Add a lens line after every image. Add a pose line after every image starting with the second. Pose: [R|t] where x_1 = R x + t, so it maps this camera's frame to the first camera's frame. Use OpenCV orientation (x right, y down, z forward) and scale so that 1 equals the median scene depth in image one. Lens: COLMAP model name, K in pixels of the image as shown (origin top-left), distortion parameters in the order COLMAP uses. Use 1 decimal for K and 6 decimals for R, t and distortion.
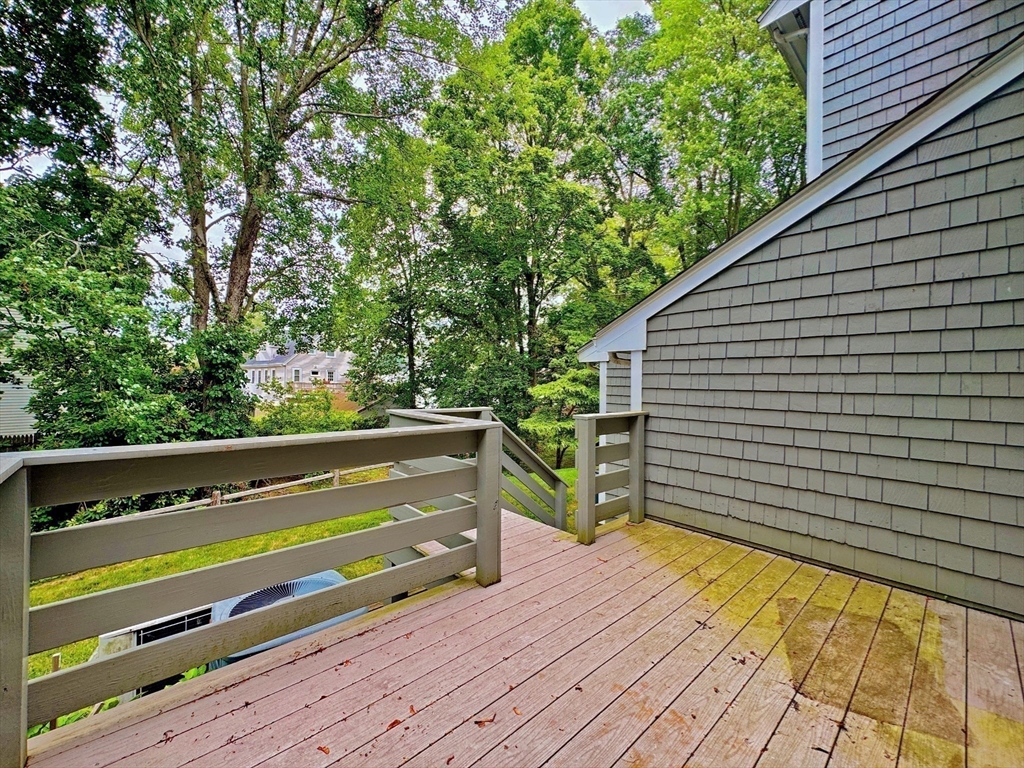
lens RADIAL K [[407.3, 0, 511.7], [0, 407.3, 380.4], [0, 0, 1]] dist [-0.000641, -0.000161]
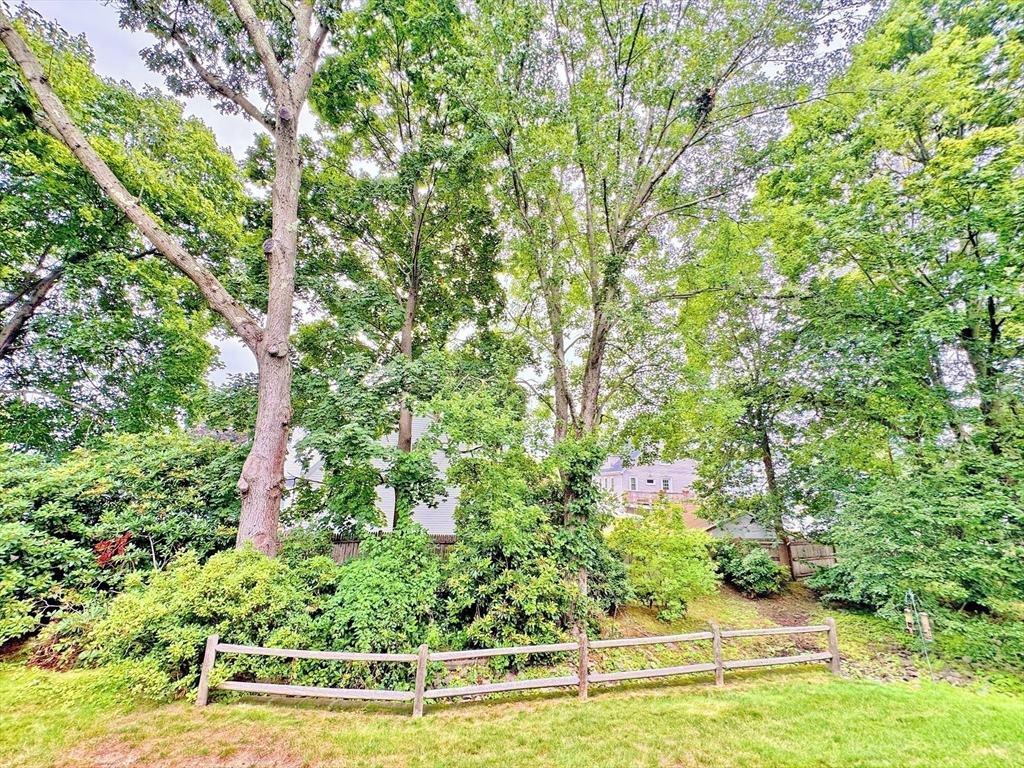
lens RADIAL K [[407.3, 0, 511.8], [0, 407.3, 383.8], [0, 0, 1]] dist [-0.000641, -0.000161]
pose [[0.725762, -0.154549, -0.670361, -0.116210], [-0.016187, 0.970333, -0.241231, -0.018286], [0.687756, 0.185927, 0.701729, 0.131195]]
